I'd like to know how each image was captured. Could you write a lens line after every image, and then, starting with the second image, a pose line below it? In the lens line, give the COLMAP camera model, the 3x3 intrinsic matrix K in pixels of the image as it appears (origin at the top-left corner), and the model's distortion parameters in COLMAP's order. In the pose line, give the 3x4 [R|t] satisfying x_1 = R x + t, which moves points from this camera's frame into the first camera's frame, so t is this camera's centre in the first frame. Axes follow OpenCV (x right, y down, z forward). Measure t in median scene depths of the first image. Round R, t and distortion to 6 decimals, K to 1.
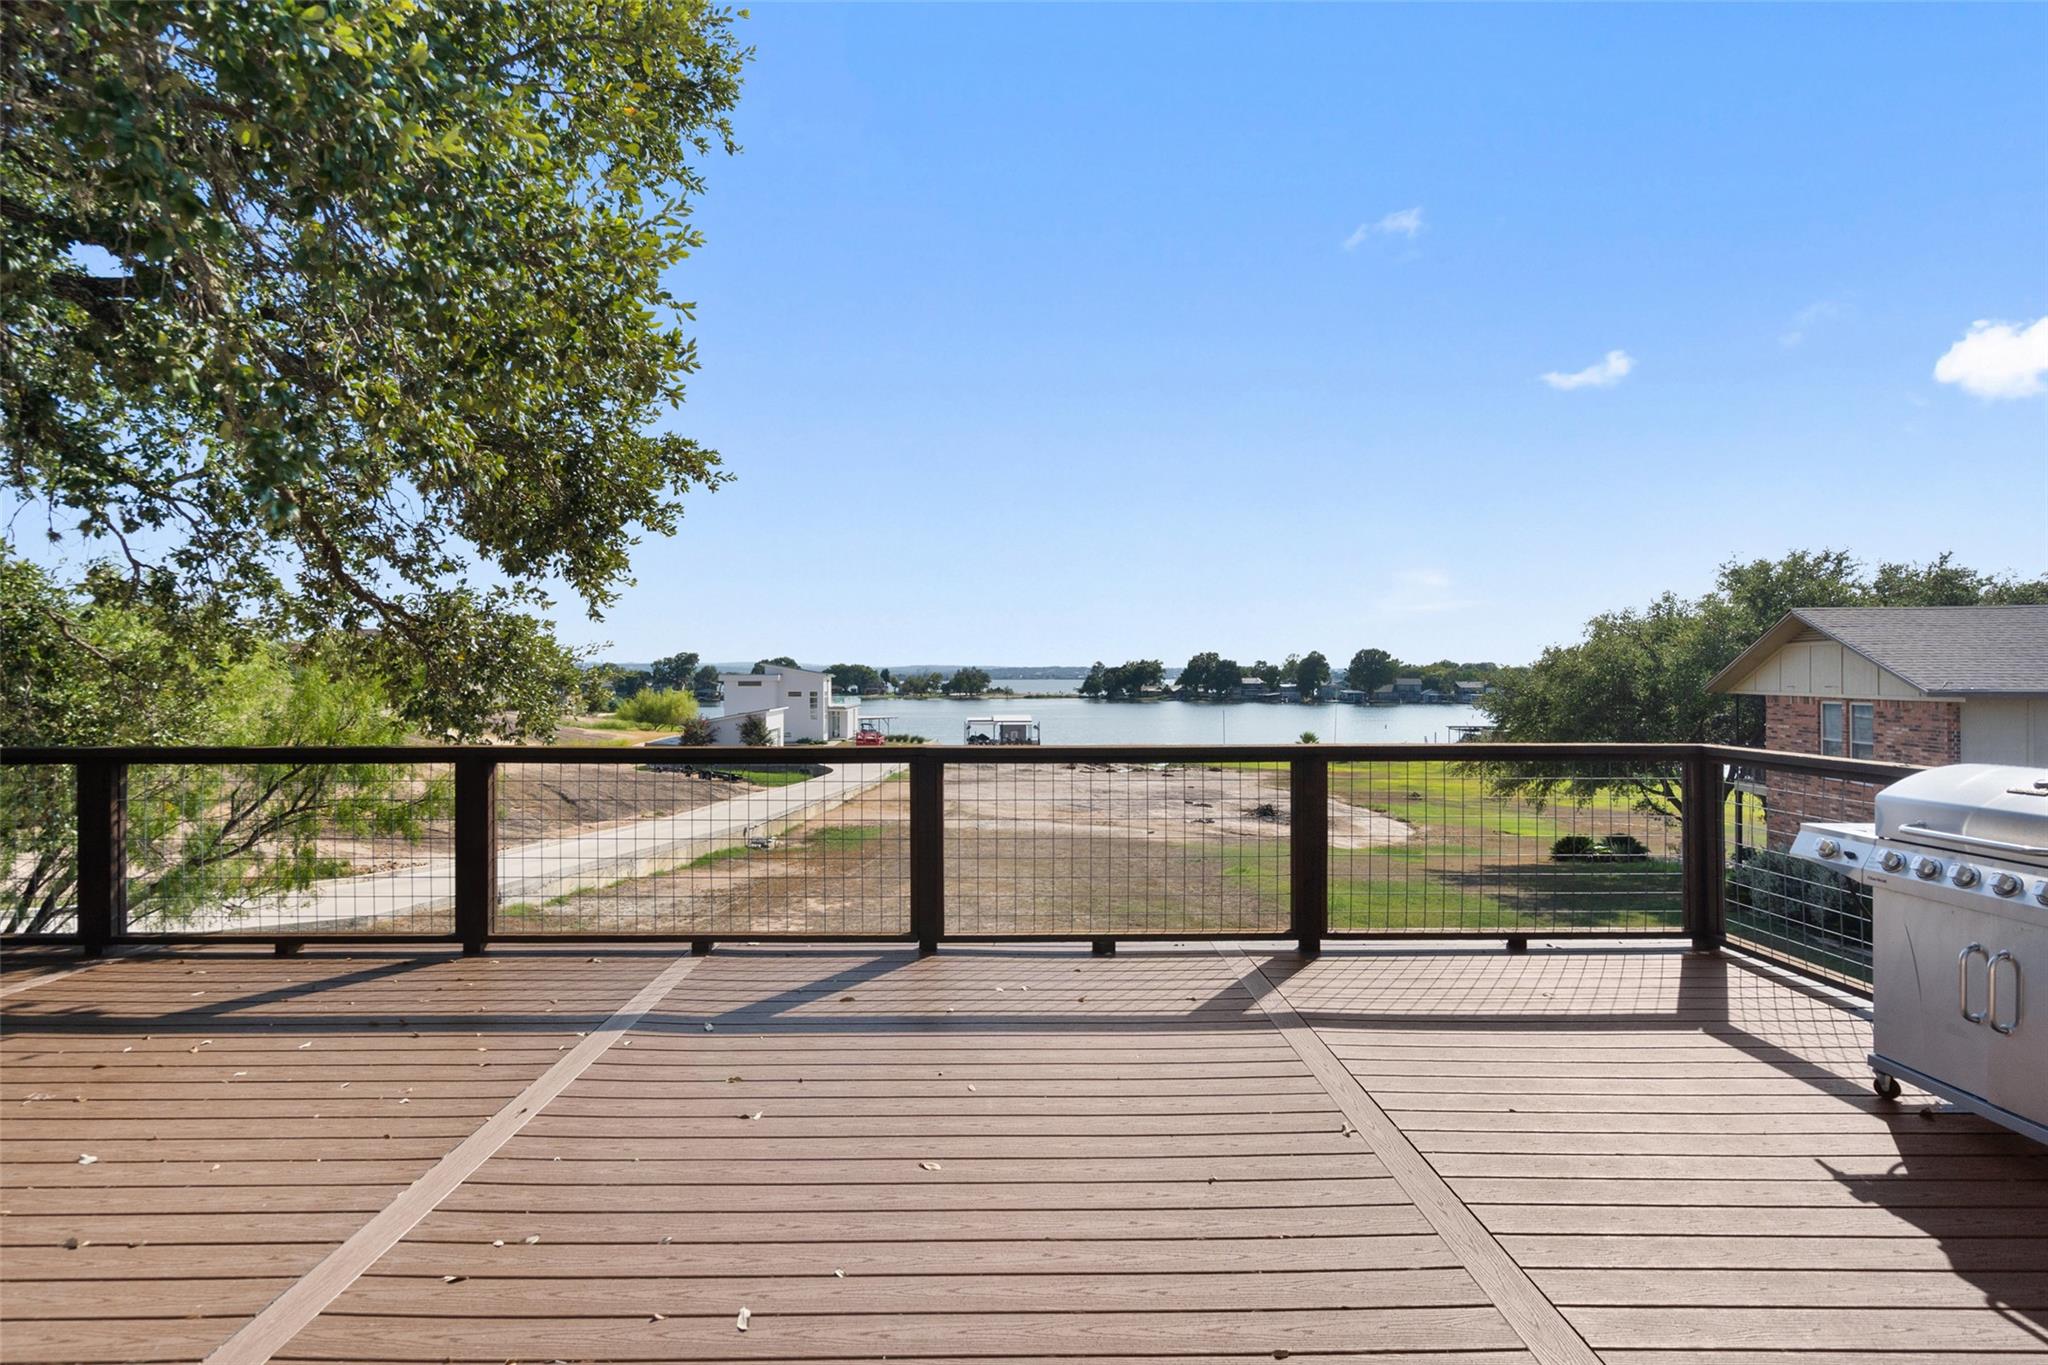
lens RADIAL K [[941.4, 0, 1009.7], [0, 941.4, 676.6], [0, 0, 1]] dist [-0.001545, 0.000743]
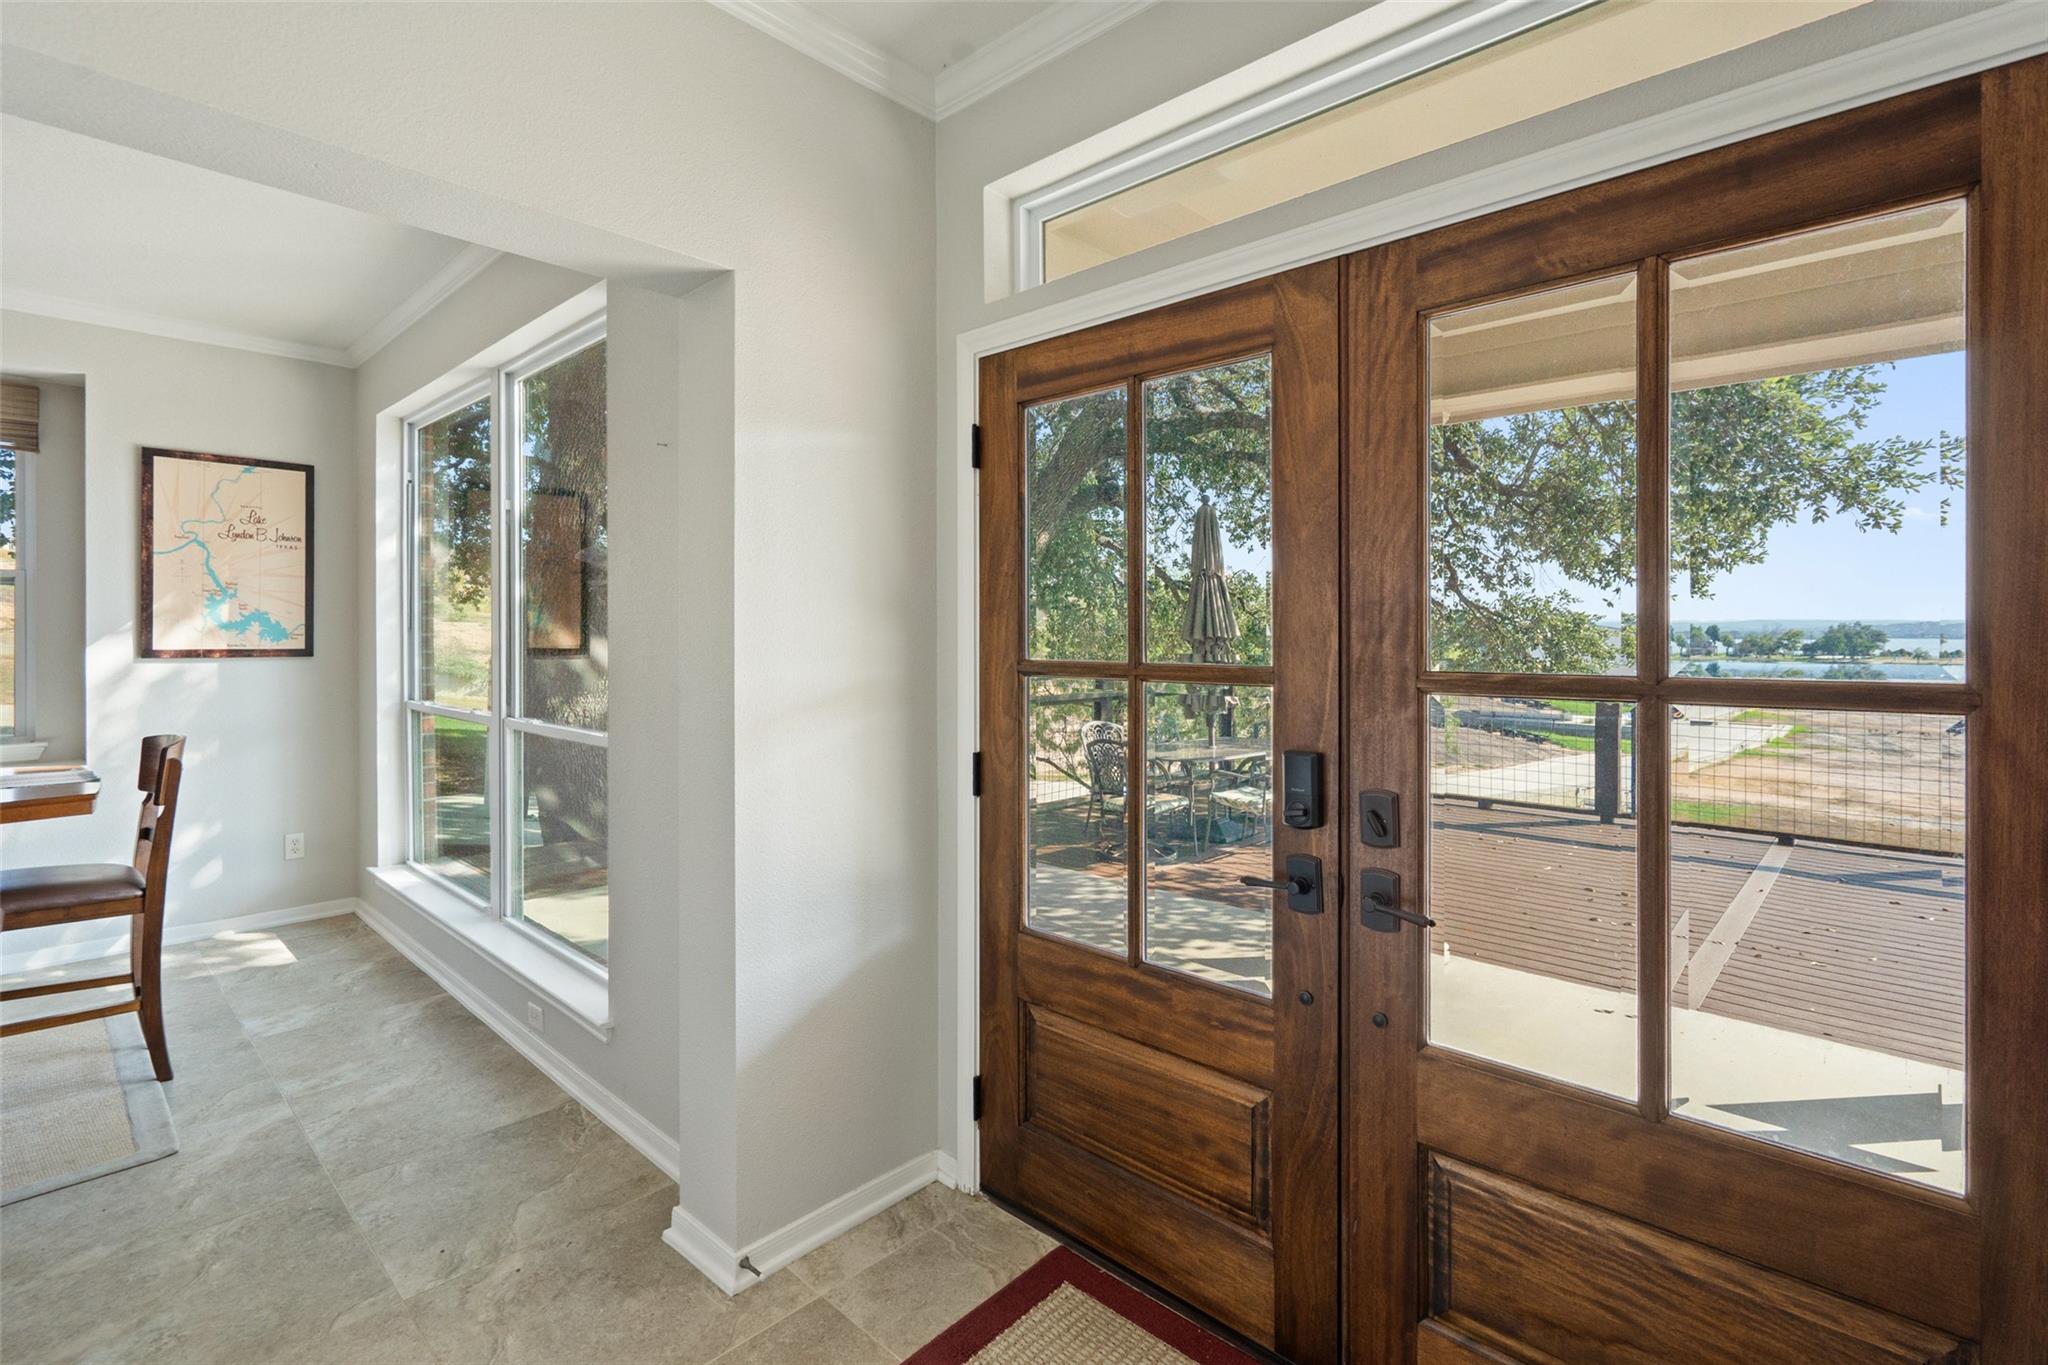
lens RADIAL K [[941.4, 0, 981.8], [0, 941.4, 631.0], [0, 0, 1]] dist [-0.001545, 0.000743]
pose [[0.712503, 0.001566, -0.701667, -0.026223], [-0.001645, 0.999998, 0.000561, -0.006341], [0.701667, 0.000754, 0.712505, -0.134133]]
